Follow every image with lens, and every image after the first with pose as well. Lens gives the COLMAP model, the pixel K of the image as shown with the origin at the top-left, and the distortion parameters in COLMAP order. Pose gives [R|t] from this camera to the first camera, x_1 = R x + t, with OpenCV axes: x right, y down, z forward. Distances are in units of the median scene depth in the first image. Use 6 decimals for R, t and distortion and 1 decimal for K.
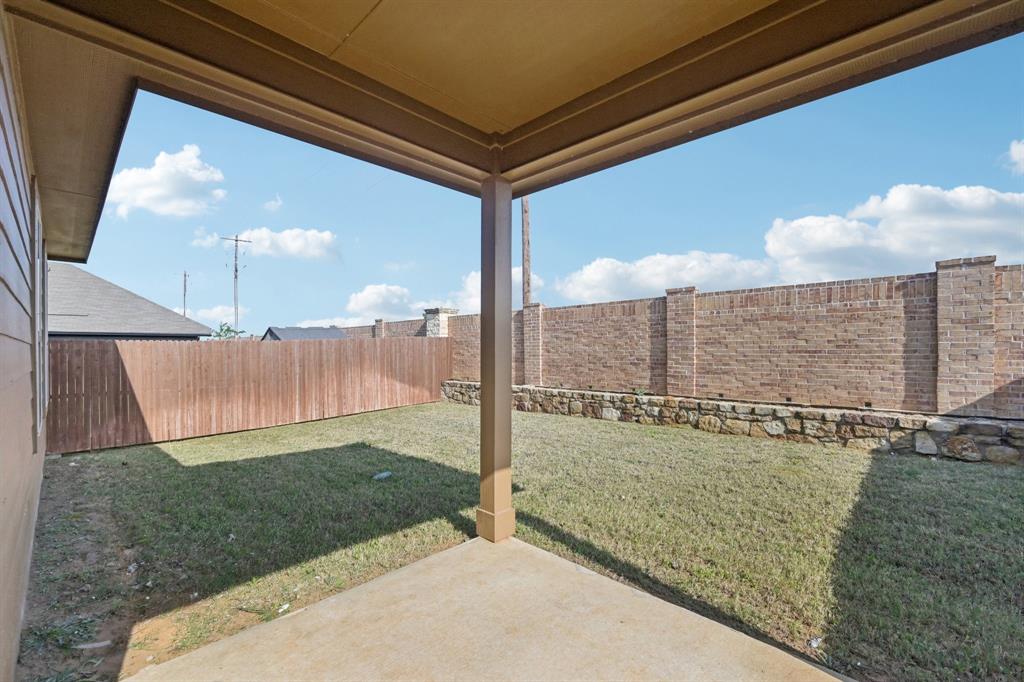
lens RADIAL K [[443.7, 0, 512.3], [0, 443.7, 354.1], [0, 0, 1]] dist [0.005136, 0.000419]
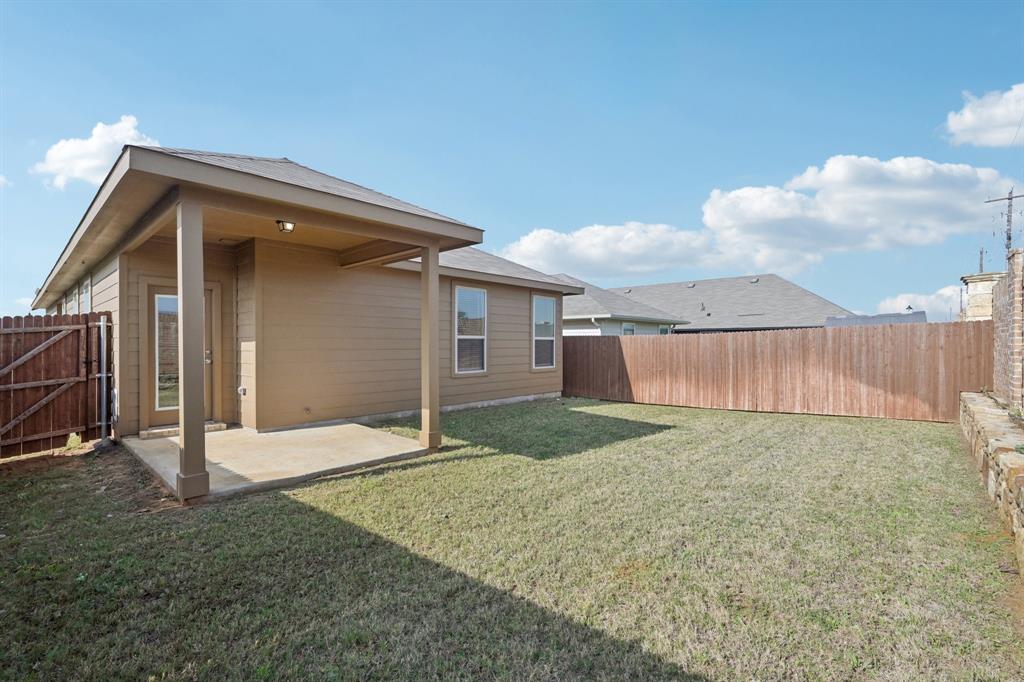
lens RADIAL K [[468.0, 0, 511.8], [0, 468.0, 345.0], [0, 0, 1]] dist [0.005749, -0.001007]
pose [[-0.004272, 0.007670, -0.999961, 0.812368], [-0.009118, 0.999929, 0.007709, -0.006600], [0.999949, 0.009151, -0.004202, 0.599387]]
